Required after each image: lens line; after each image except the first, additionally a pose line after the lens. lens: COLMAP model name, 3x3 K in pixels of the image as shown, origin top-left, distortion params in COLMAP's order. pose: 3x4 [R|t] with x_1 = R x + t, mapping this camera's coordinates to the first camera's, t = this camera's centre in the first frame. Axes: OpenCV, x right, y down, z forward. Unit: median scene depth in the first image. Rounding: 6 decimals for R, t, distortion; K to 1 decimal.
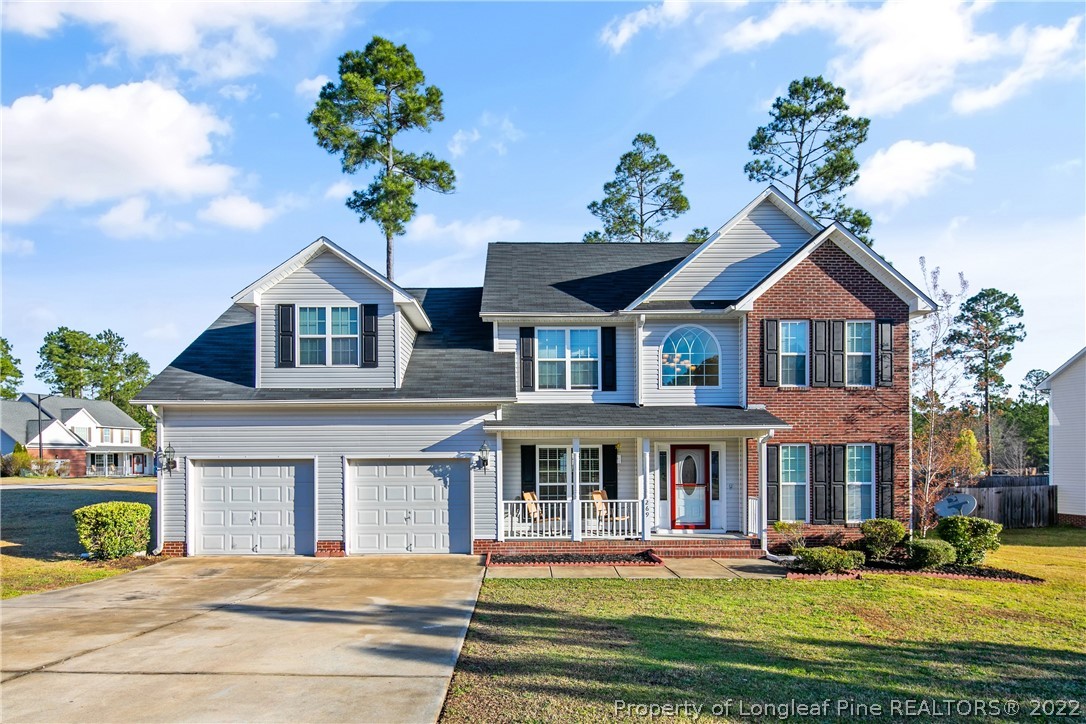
lens RADIAL K [[530.5, 0, 524.1], [0, 530.5, 460.9], [0, 0, 1]] dist [0.000760, 0.000018]
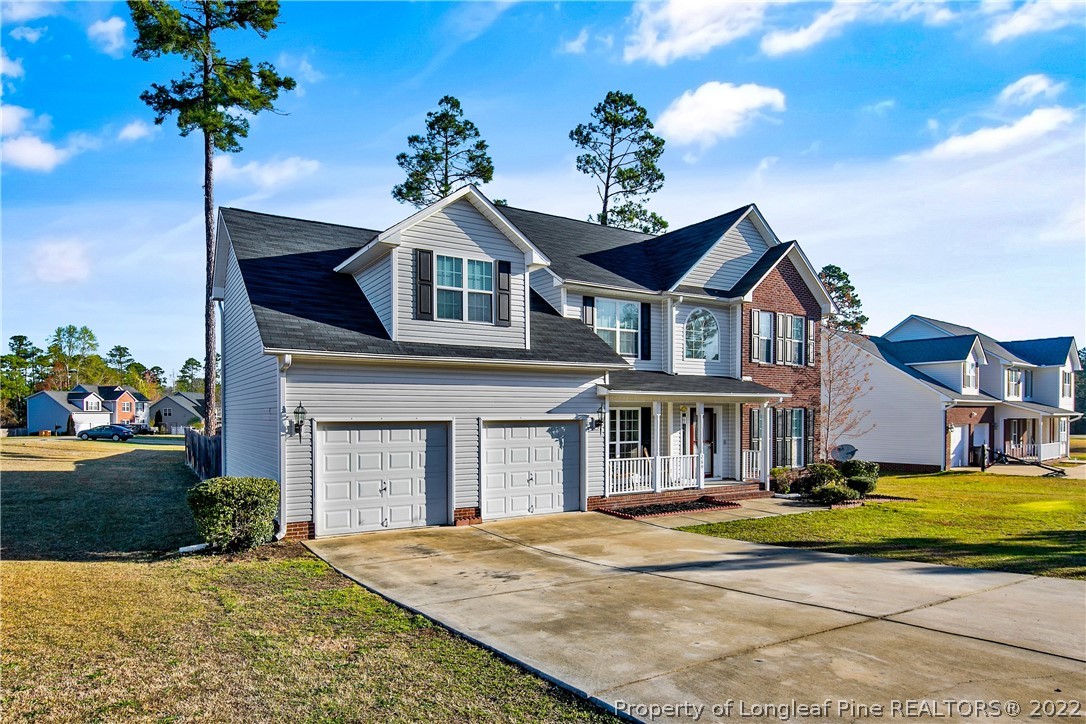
lens RADIAL K [[552.1, 0, 461.4], [0, 552.1, 425.2], [0, 0, 1]] dist [-0.001346, -0.000186]
pose [[0.900218, -0.005882, 0.435399, -0.766688], [-0.000156, 0.999904, 0.013829, -0.009284], [-0.435439, -0.012517, 0.900131, 0.117503]]
